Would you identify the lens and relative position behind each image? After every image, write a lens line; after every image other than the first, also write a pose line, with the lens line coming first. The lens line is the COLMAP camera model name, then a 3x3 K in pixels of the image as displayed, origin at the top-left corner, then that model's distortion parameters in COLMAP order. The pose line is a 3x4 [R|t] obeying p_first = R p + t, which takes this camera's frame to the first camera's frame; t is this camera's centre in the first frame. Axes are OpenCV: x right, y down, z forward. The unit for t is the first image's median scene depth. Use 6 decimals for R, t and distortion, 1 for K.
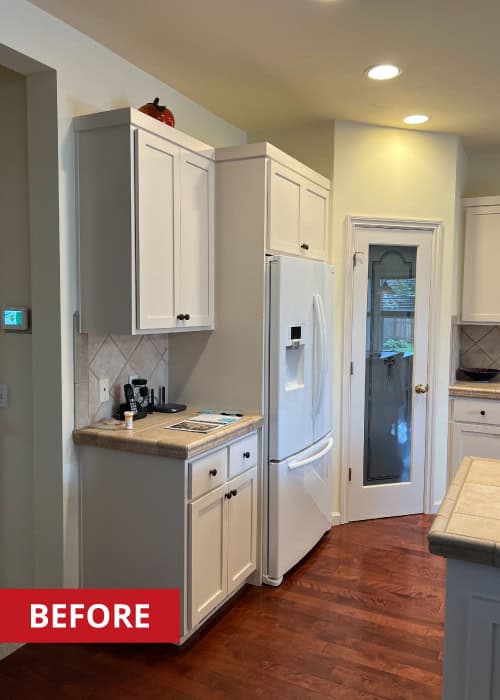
lens RADIAL K [[568.0, 0, 250.0], [0, 568.0, 350.0], [0, 0, 1]] dist [-0.000768, -0.003474]
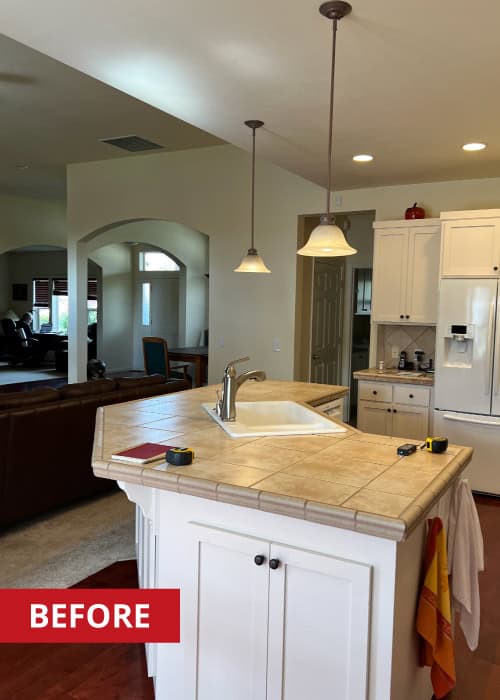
lens RADIAL K [[568.0, 0, 250.0], [0, 568.0, 350.0], [0, 0, 1]] dist [-0.000768, -0.003474]
pose [[-0.080054, 0.063179, -0.994786, 1.275697], [-0.099115, 0.992539, 0.071013, -0.022430], [0.991851, 0.104283, -0.073194, 0.444548]]
